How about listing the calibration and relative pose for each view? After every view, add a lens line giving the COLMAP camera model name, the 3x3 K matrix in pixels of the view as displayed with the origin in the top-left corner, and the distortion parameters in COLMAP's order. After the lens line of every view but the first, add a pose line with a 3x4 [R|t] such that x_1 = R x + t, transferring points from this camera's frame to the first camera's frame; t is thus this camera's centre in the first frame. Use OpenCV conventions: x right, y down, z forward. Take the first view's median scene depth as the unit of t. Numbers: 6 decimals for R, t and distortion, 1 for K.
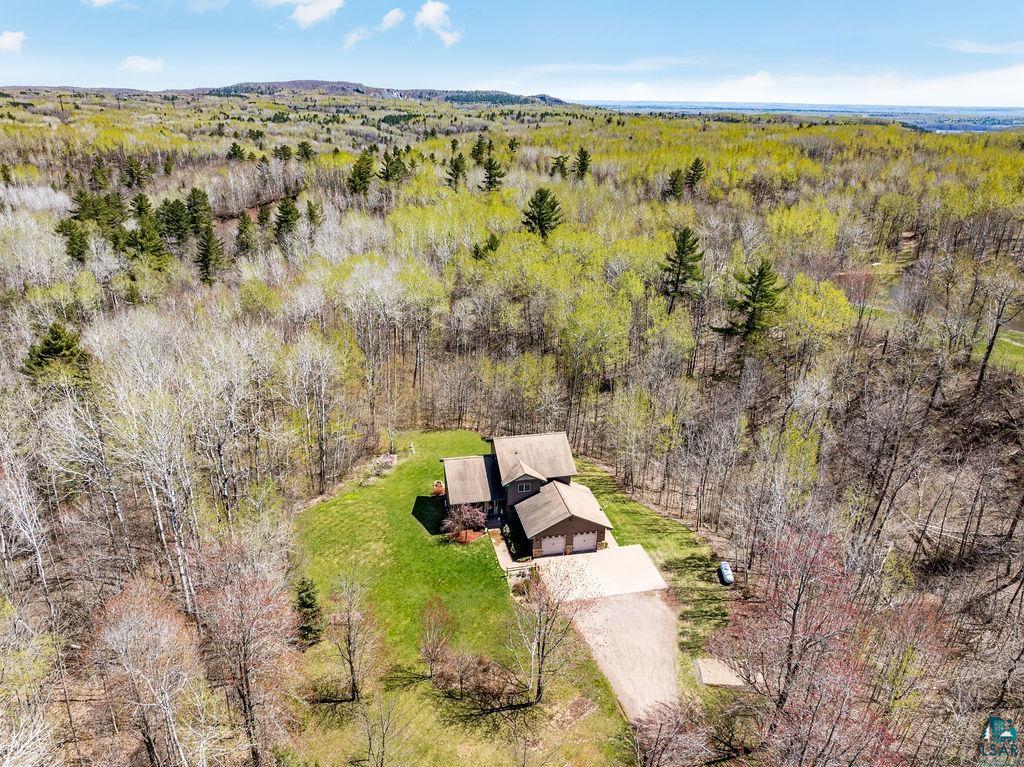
lens RADIAL K [[720.3, 0, 507.3], [0, 720.3, 383.6], [0, 0, 1]] dist [-0.040098, 0.005104]
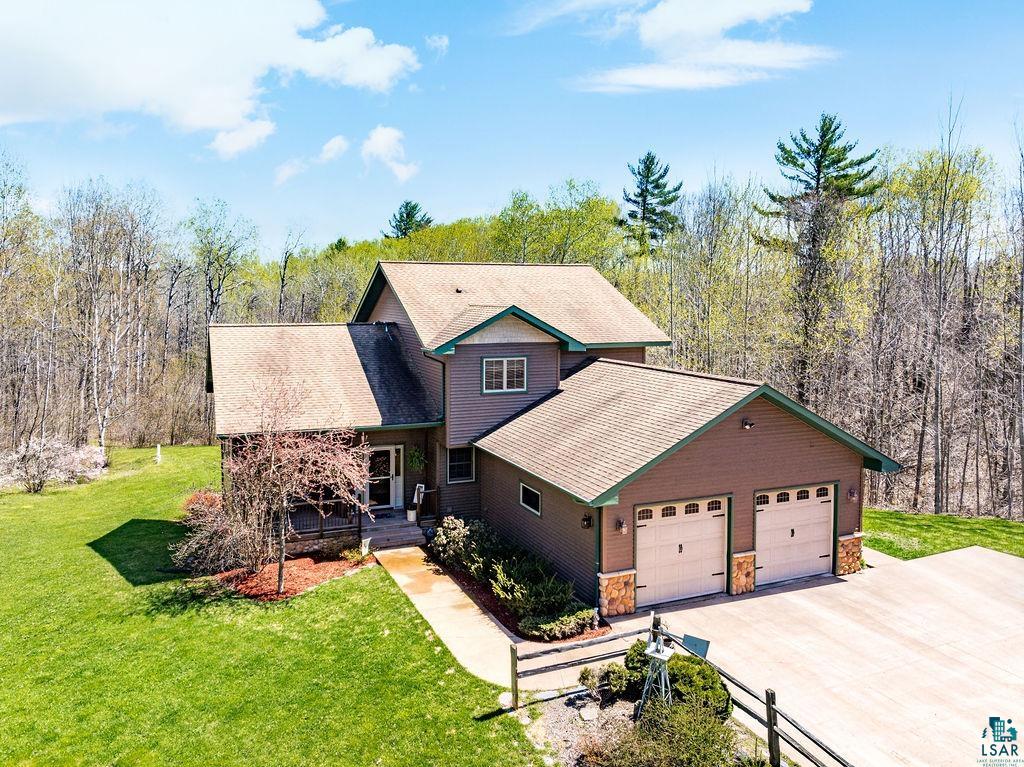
lens RADIAL K [[720.3, 0, 469.9], [0, 720.3, 335.0], [0, 0, 1]] dist [-0.040098, 0.005104]
pose [[0.985144, -0.005381, 0.171644, -0.037032], [0.061293, 0.944696, -0.322169, 0.220007], [-0.160417, 0.327904, 0.930992, 0.753300]]
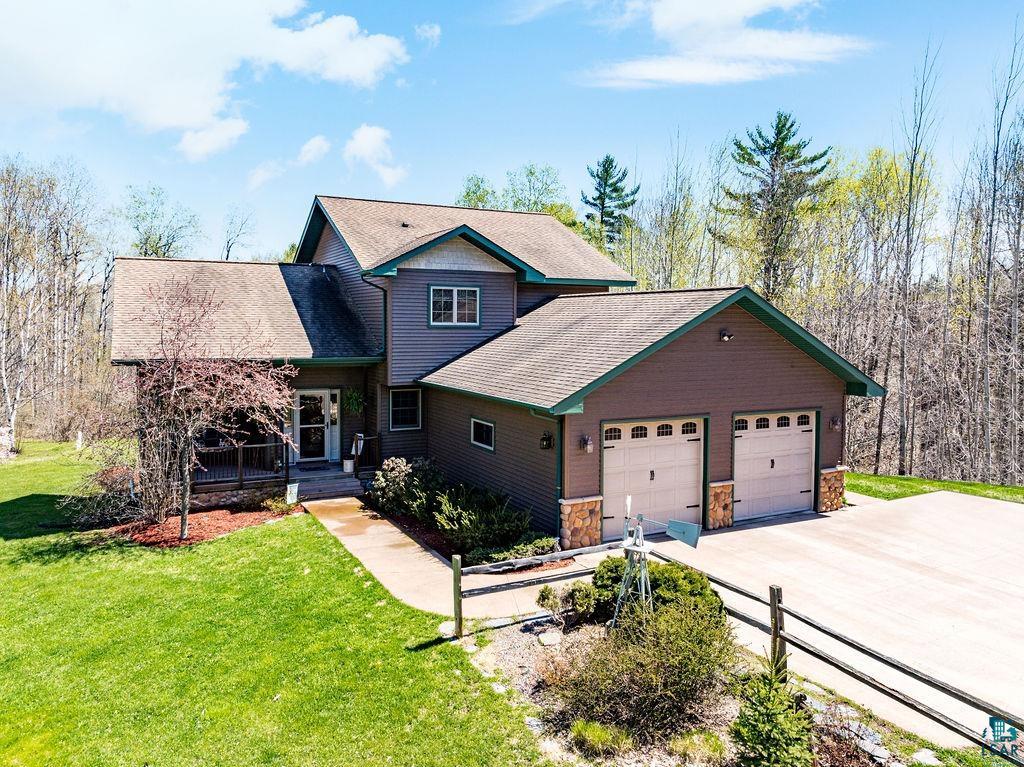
lens RADIAL K [[720.3, 0, 496.9], [0, 720.3, 355.6], [0, 0, 1]] dist [-0.040098, 0.005104]
pose [[0.964412, -0.003922, 0.264374, -0.027531], [0.088954, 0.946417, -0.310455, 0.240392], [-0.248990, 0.322924, 0.913085, 0.791337]]
